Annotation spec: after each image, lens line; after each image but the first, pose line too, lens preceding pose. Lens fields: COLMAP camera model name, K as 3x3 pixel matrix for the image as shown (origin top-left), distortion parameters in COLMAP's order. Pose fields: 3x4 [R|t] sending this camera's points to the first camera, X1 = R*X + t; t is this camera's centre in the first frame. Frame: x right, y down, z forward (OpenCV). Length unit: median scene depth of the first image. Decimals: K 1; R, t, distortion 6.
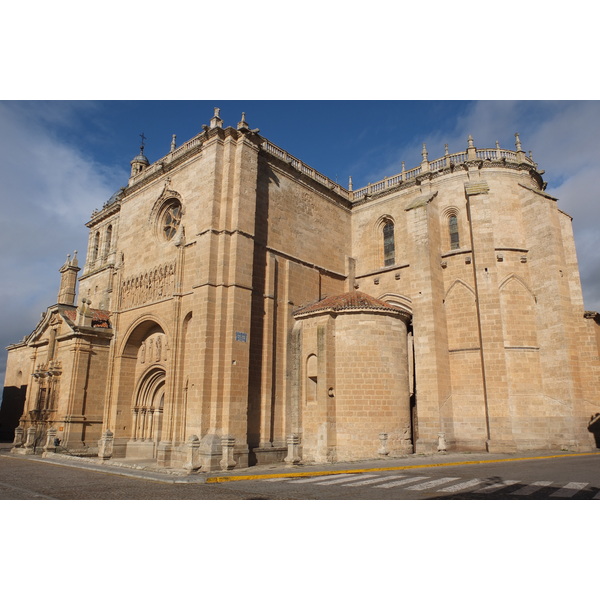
lens RADIAL K [[478.7, 0, 299.4], [0, 478.7, 299.5], [0, 0, 1]] dist [-0.032376, 0.005883]
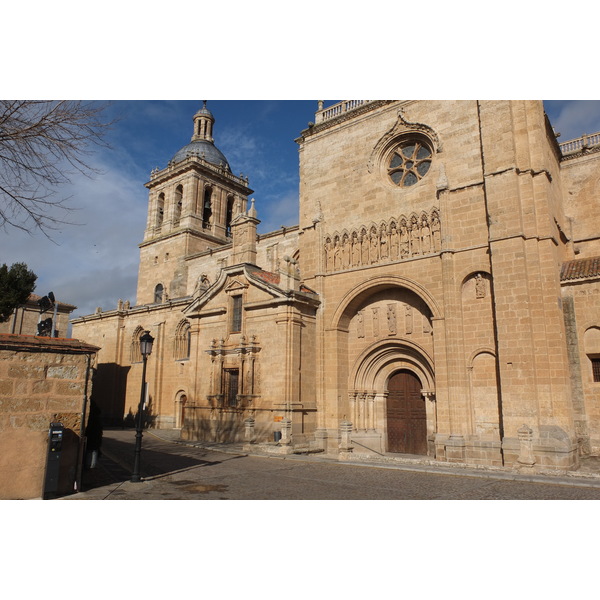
lens RADIAL K [[478.7, 0, 300.8], [0, 478.7, 300.0], [0, 0, 1]] dist [-0.032376, 0.005883]
pose [[0.997228, 0.014232, 0.073038, -0.491181], [-0.017085, 0.999109, 0.038593, 0.039802], [-0.072424, -0.039734, 0.996582, 0.195469]]
